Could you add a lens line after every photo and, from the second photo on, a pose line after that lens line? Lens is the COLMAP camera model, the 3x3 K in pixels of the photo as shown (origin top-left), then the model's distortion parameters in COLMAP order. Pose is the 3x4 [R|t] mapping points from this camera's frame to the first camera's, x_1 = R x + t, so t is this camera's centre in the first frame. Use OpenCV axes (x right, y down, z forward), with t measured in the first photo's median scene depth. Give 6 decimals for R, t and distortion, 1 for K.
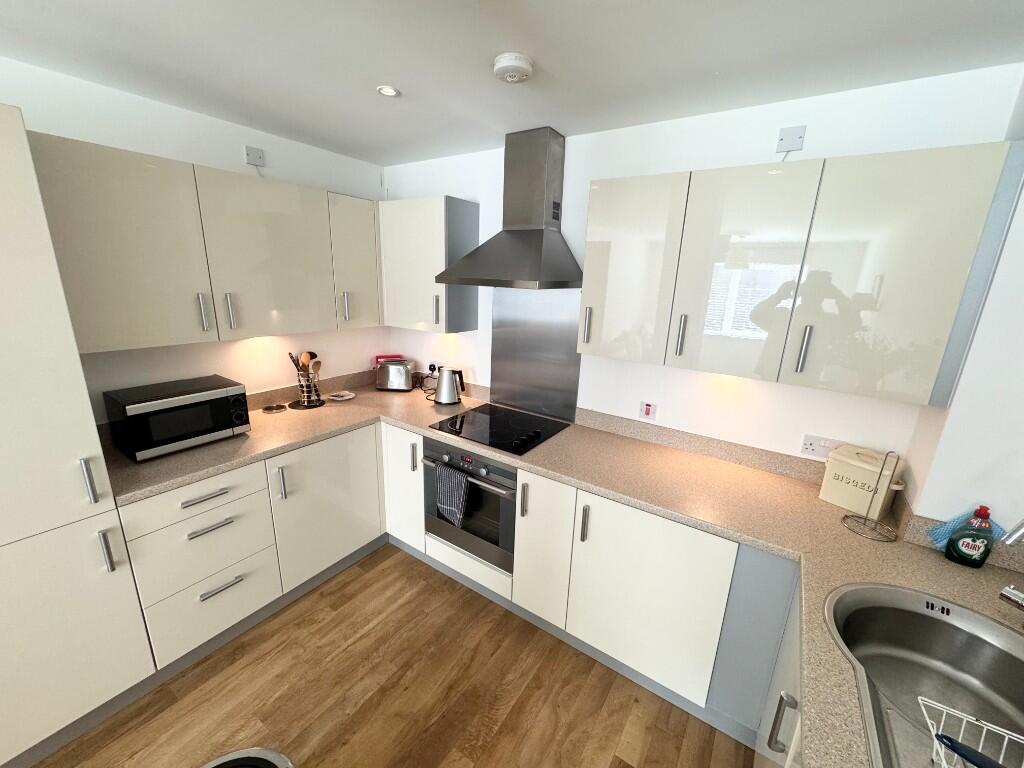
lens RADIAL K [[407.8, 0, 508.3], [0, 407.8, 383.3], [0, 0, 1]] dist [0.003525, 0.000462]
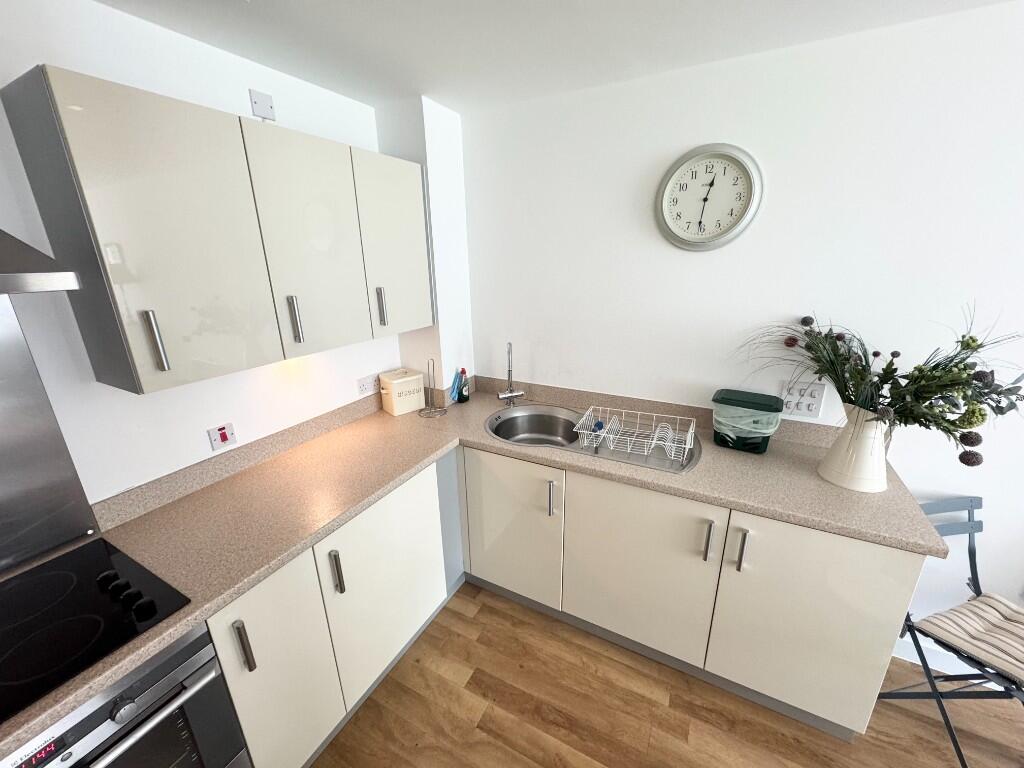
lens RADIAL K [[407.8, 0, 510.2], [0, 407.8, 385.0], [0, 0, 1]] dist [0.003525, 0.000462]
pose [[-0.101101, -0.336603, 0.936204, -0.486035], [0.273412, 0.895391, 0.351455, -0.173556], [-0.956569, 0.291502, 0.001506, 0.601884]]
